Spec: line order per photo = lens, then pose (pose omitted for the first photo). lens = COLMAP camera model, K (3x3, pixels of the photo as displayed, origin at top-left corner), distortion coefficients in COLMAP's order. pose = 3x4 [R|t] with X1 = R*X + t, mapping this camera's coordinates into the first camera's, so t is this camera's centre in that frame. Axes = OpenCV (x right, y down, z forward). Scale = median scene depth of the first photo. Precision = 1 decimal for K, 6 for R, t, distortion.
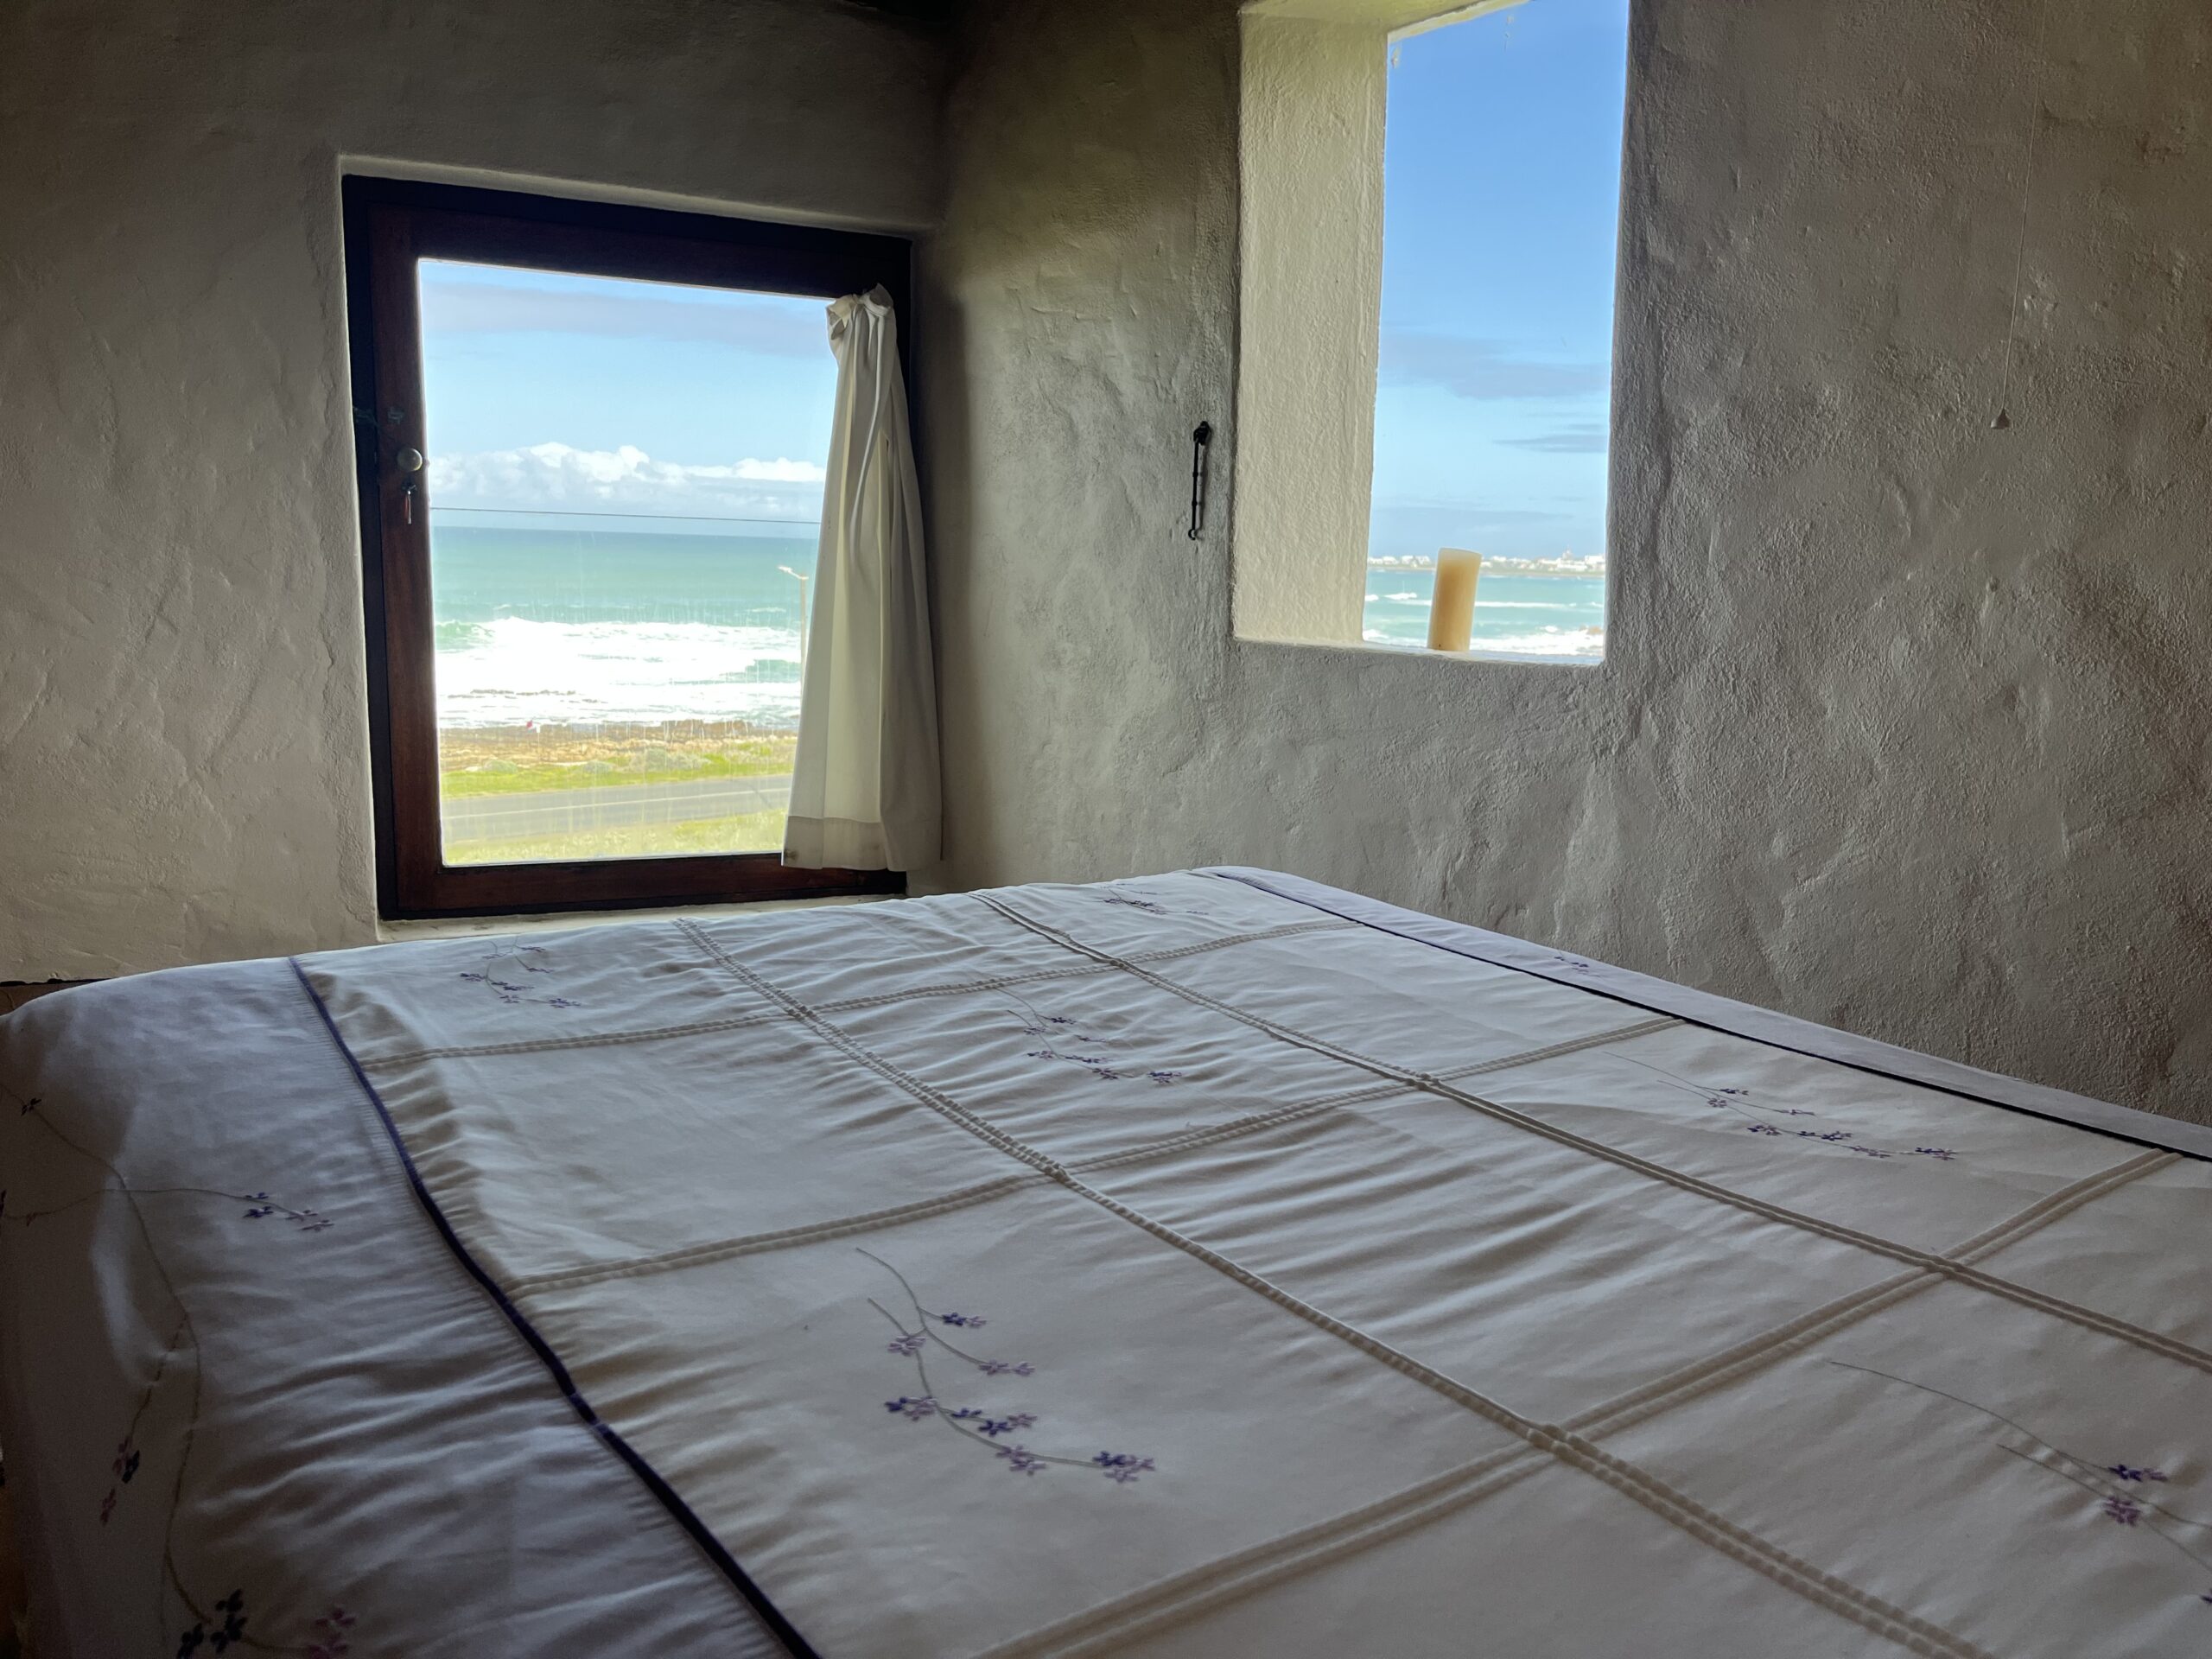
lens RADIAL K [[1680.9, 0, 1119.9], [0, 1680.9, 835.5], [0, 0, 1]] dist [0.052645, -0.068768]
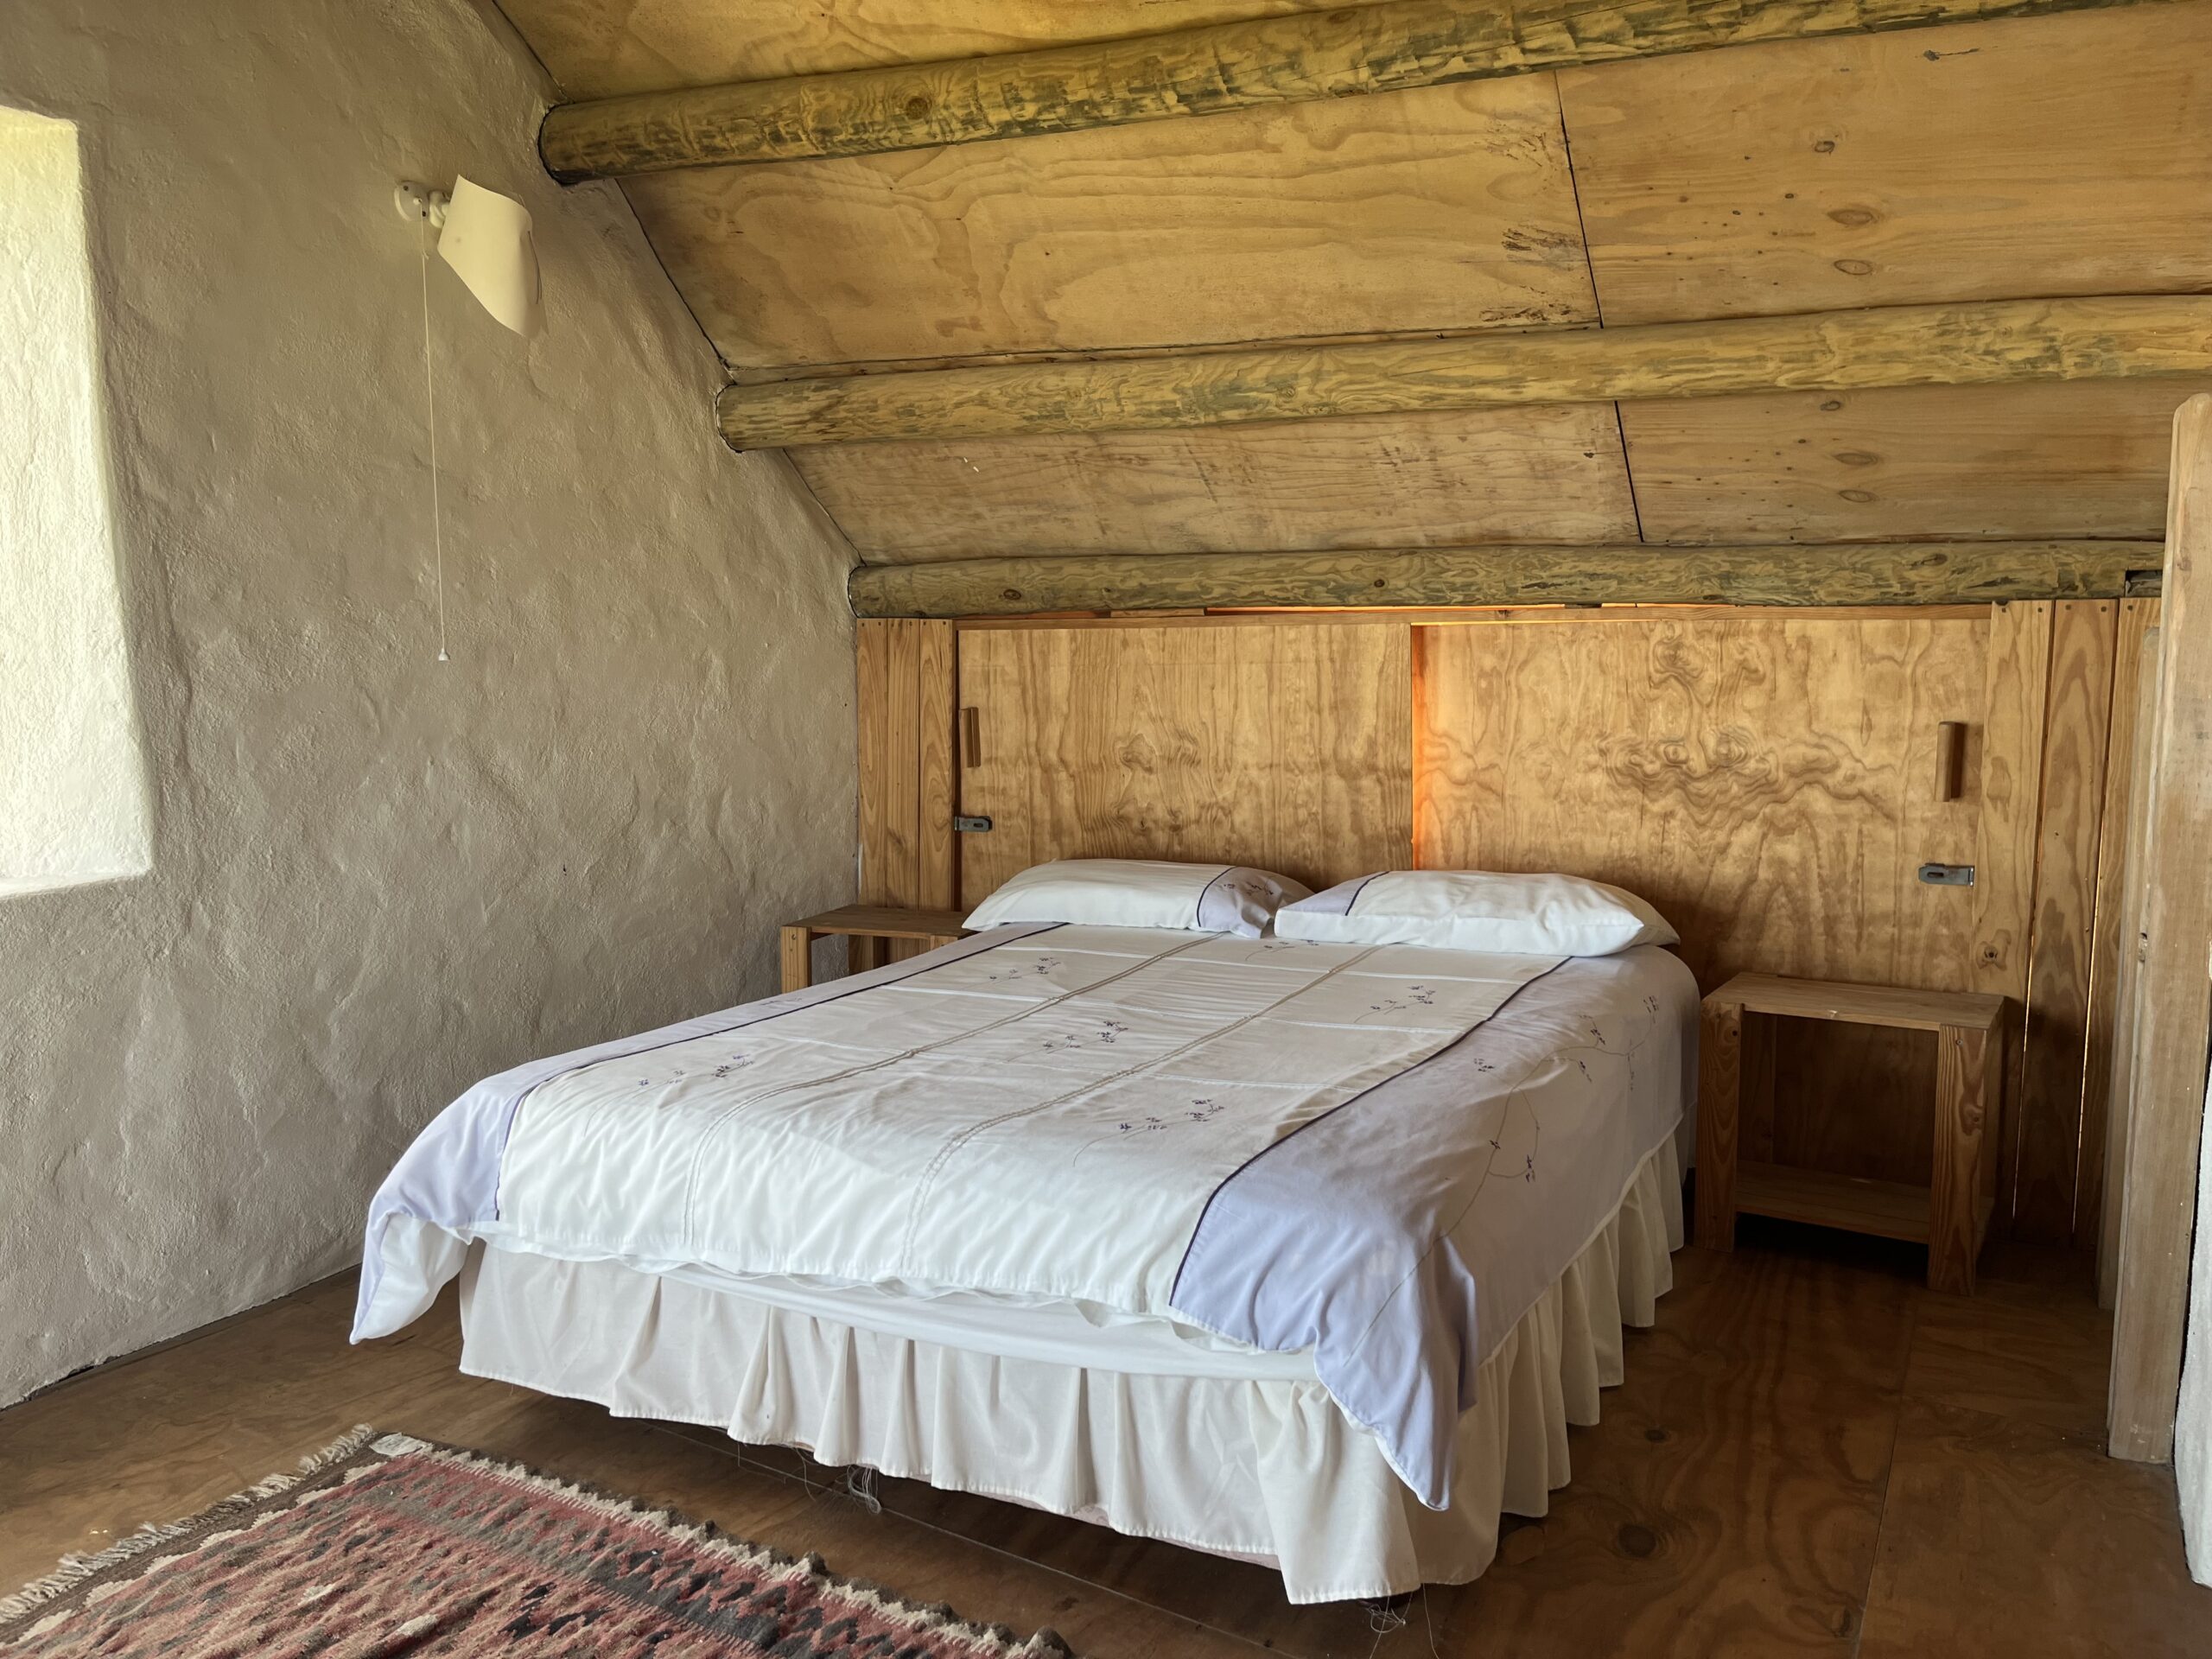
lens RADIAL K [[1680.9, 0, 1114.6], [0, 1680.9, 824.7], [0, 0, 1]] dist [0.052645, -0.068768]
pose [[-0.454770, -0.121787, 0.882243, -0.956282], [0.140301, 0.968440, 0.206007, -0.278950], [-0.879489, 0.217465, -0.423331, 0.982322]]
